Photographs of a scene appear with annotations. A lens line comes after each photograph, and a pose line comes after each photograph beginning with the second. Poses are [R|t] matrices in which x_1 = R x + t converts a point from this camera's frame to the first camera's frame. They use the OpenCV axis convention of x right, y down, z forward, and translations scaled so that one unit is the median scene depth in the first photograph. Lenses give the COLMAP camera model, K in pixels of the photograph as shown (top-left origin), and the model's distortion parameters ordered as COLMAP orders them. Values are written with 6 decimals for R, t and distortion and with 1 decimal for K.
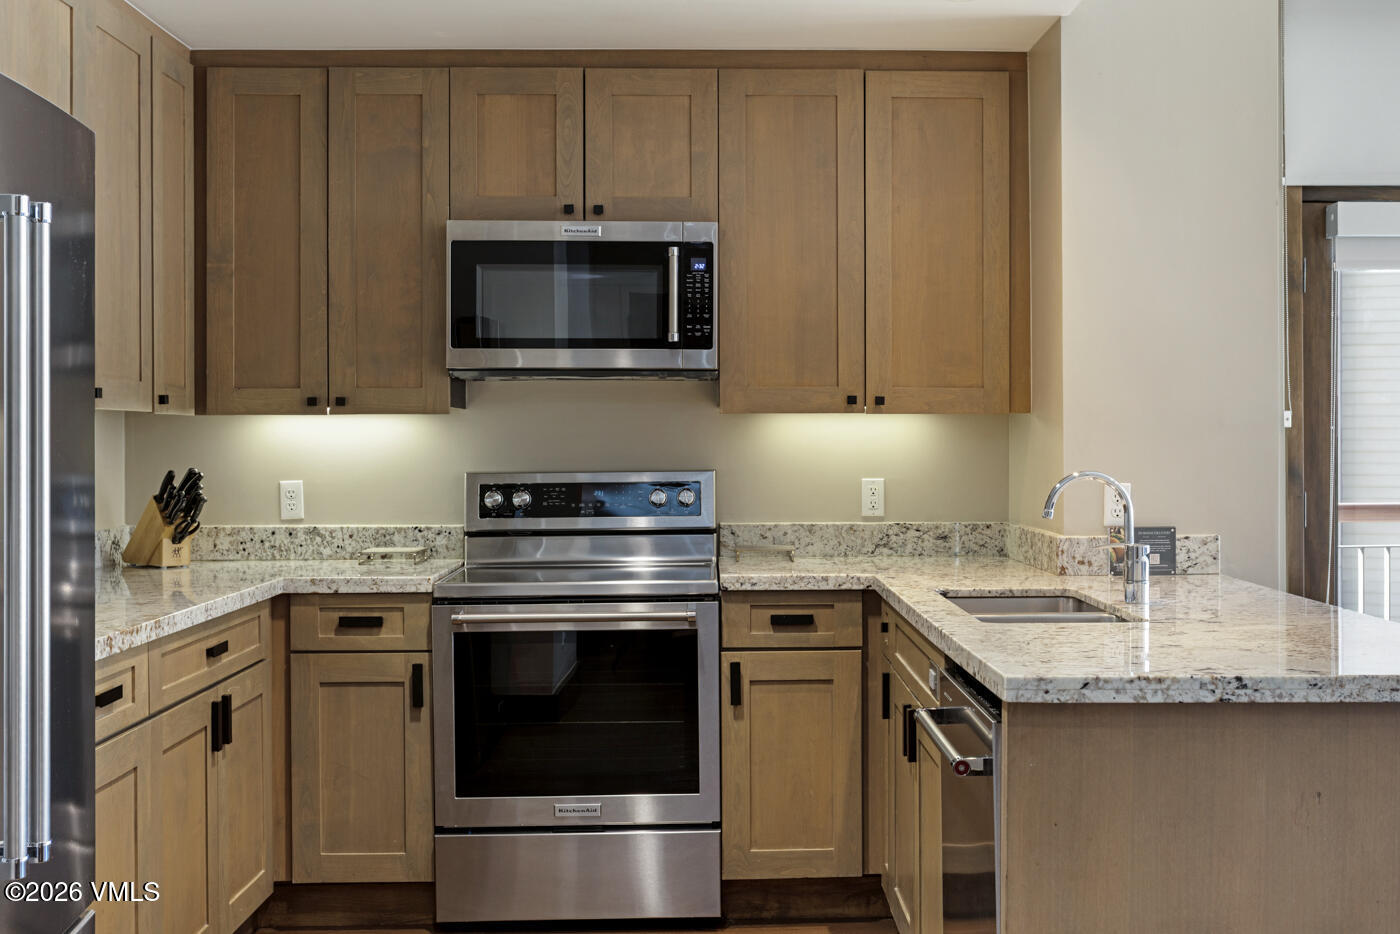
lens RADIAL K [[1639.0, 0, 738.1], [0, 1639.0, 442.4], [0, 0, 1]] dist [-0.022838, 0.000000]
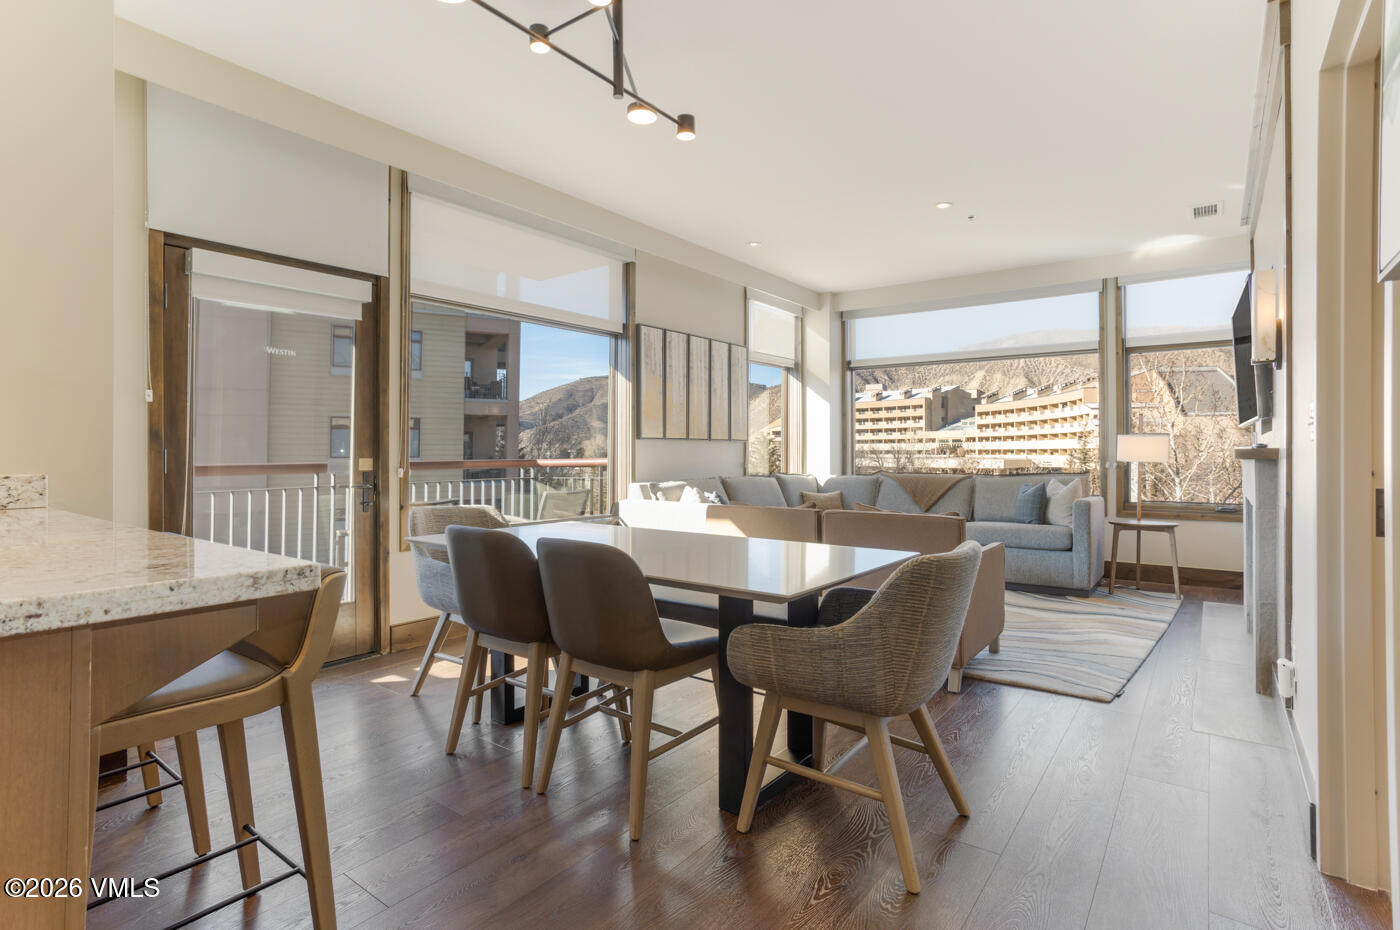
lens RADIAL K [[686.3, 0, 694.2], [0, 686.3, 450.9], [0, 0, 1]] dist [-0.011765, 0.011538]
pose [[0.622531, 0.007335, 0.782561, 0.187627], [-0.000055, 0.999956, -0.009329, 0.041920], [-0.782595, 0.005765, 0.622504, 0.303542]]
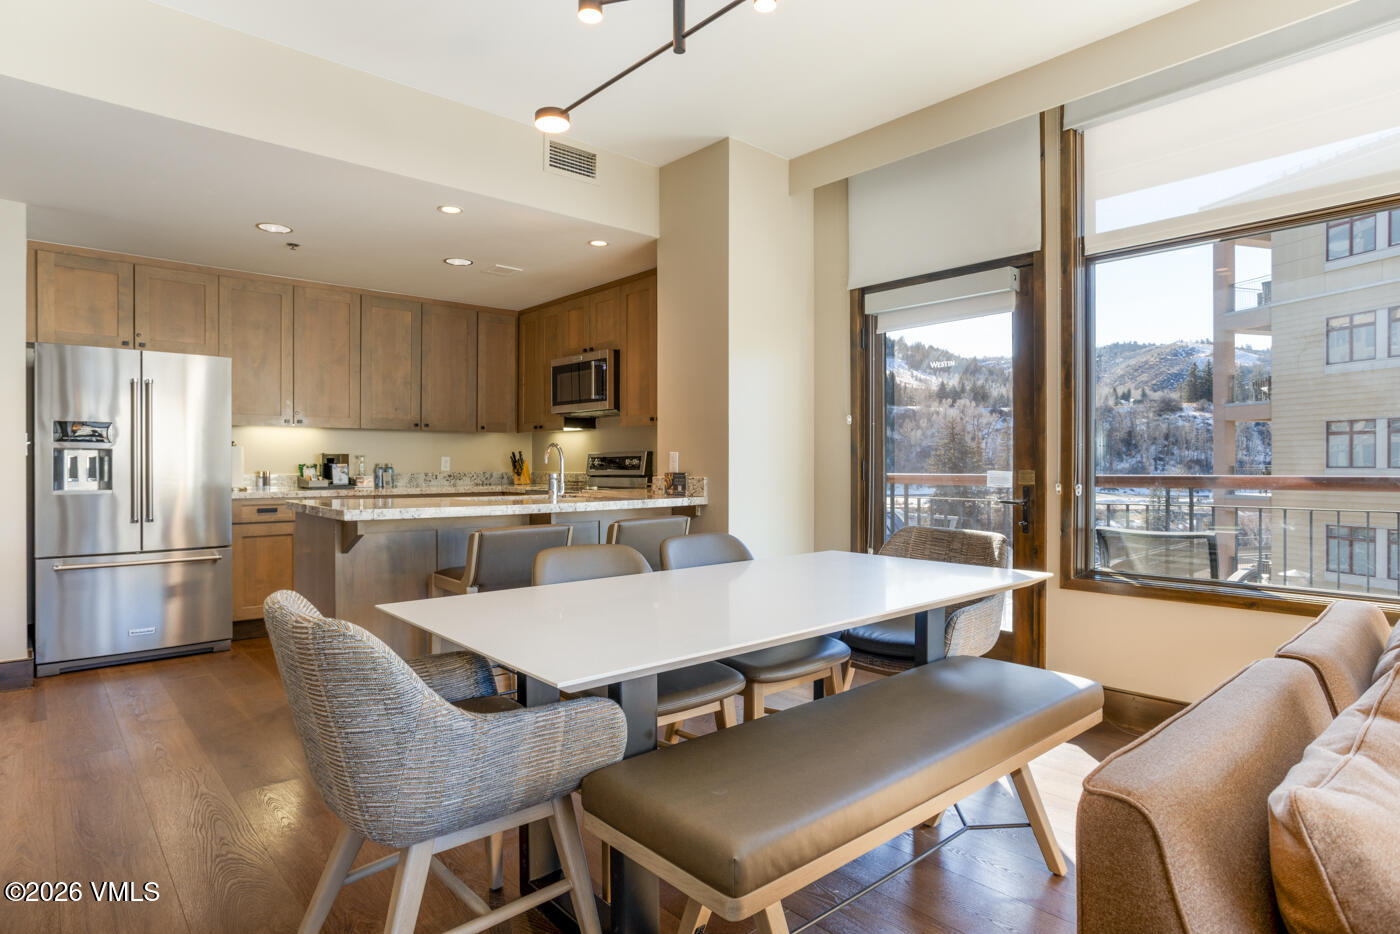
lens RADIAL K [[768.3, 0, 692.7], [0, 768.3, 464.1], [0, 0, 1]] dist [-0.028863, 0.012293]
pose [[0.634140, 0.004010, -0.773208, 0.974292], [-0.002700, 0.999992, 0.002972, 0.035674], [0.773214, 0.000203, 0.634146, 0.366783]]
